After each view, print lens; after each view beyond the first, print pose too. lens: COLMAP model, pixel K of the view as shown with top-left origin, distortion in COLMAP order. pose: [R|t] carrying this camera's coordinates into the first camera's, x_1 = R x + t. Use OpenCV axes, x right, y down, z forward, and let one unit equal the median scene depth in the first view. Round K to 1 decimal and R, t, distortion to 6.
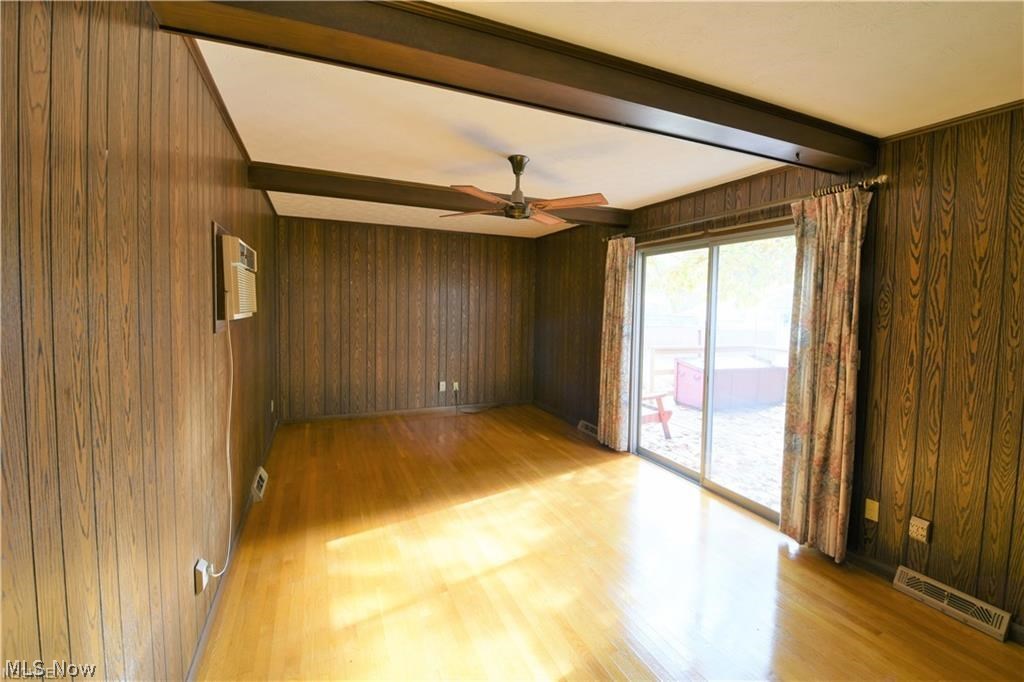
lens RADIAL K [[454.4, 0, 511.9], [0, 454.4, 335.6], [0, 0, 1]] dist [-0.022824, -0.000370]
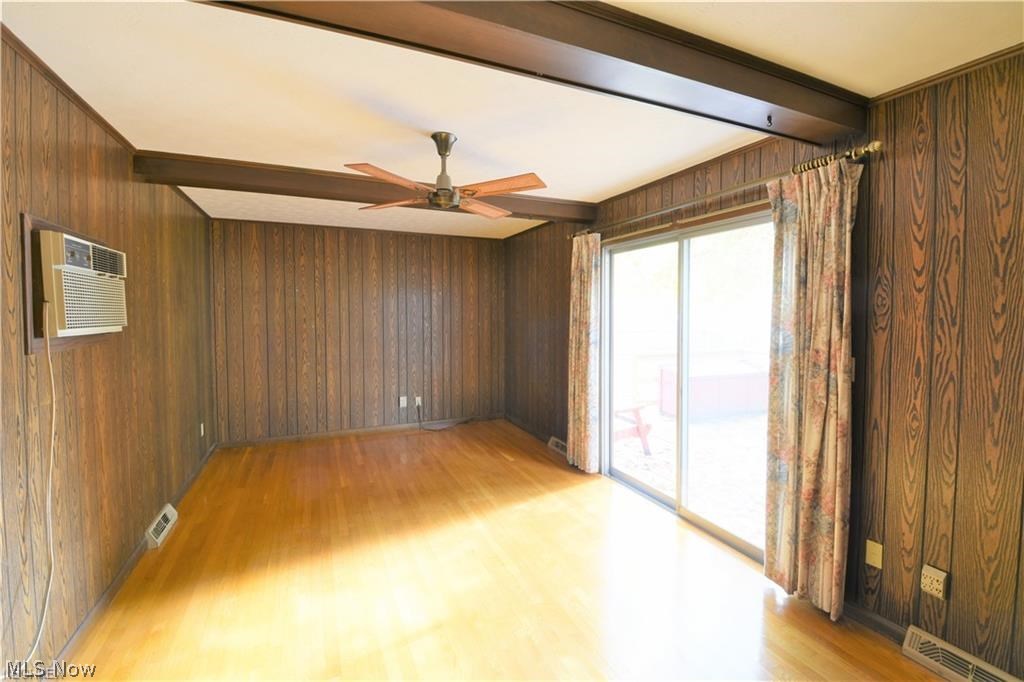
lens RADIAL K [[454.4, 0, 513.8], [0, 454.4, 336.2], [0, 0, 1]] dist [-0.022824, -0.000370]
pose [[0.999741, -0.020210, 0.010503, 0.133936], [0.020353, 0.999699, -0.013711, -0.007094], [-0.010222, 0.013922, 0.999851, 0.169255]]
